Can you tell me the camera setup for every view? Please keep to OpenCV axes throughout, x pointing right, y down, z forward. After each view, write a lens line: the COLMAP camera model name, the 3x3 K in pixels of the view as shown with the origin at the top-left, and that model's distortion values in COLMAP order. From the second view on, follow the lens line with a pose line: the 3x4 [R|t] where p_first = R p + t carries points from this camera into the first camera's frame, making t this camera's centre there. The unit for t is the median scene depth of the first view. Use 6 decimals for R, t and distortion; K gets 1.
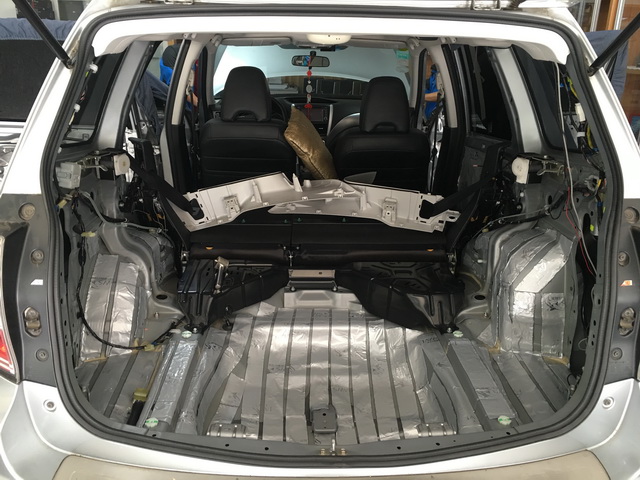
lens RADIAL K [[536.1, 0, 320.0], [0, 536.1, 240.0], [0, 0, 1]] dist [0.003408, -0.014053]
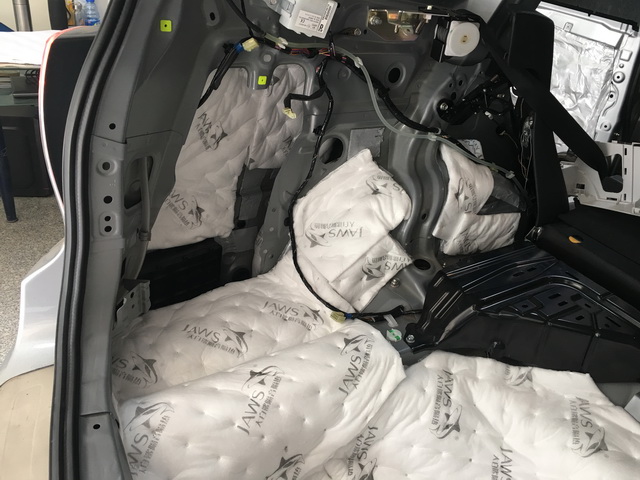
lens RADIAL K [[536.1, 0, 320.0], [0, 536.1, 240.0], [0, 0, 1]] dist [0.003408, -0.014053]
pose [[0.450651, 0.476290, -0.755025, 0.118294], [-0.378191, 0.867988, 0.321819, -0.080003], [0.808632, 0.140516, 0.571288, 0.564993]]
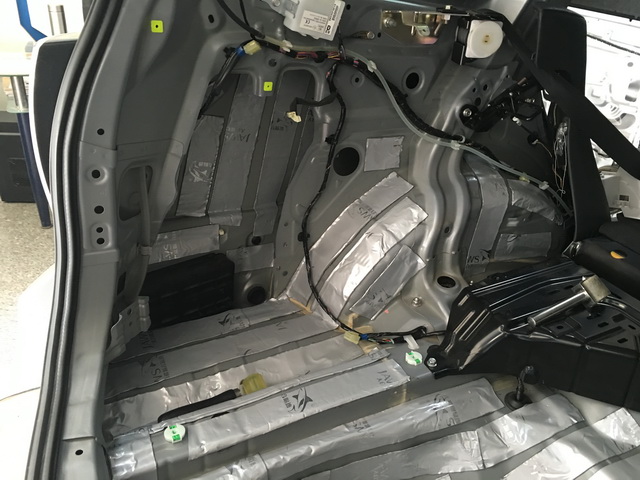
lens RADIAL K [[536.1, 0, 320.0], [0, 536.1, 240.0], [0, 0, 1]] dist [0.003408, -0.014053]
pose [[0.391478, 0.439201, -0.808608, 0.108317], [-0.349414, 0.883877, 0.310919, -0.071077], [0.851267, 0.160821, 0.499482, 0.612023]]
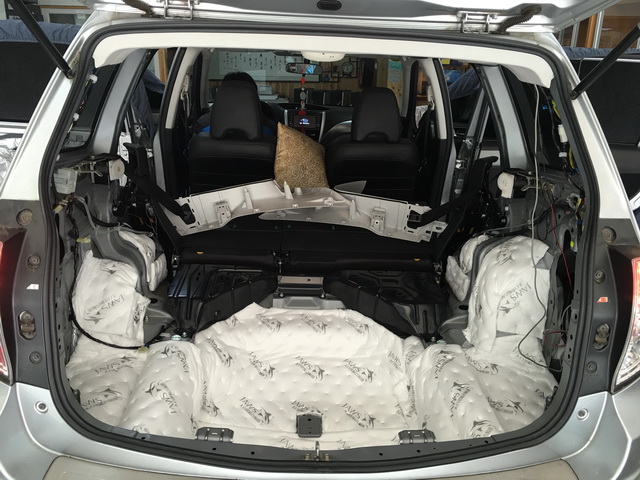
lens RADIAL K [[535.4, 0, 320.0], [0, 535.4, 240.0], [0, 0, 1]] dist [-0.004570, -0.003229]
pose [[0.999467, 0.025293, 0.020650, -0.001272], [-0.025195, 0.999670, -0.005031, -0.012162], [-0.020770, 0.004508, 0.999774, -0.021691]]
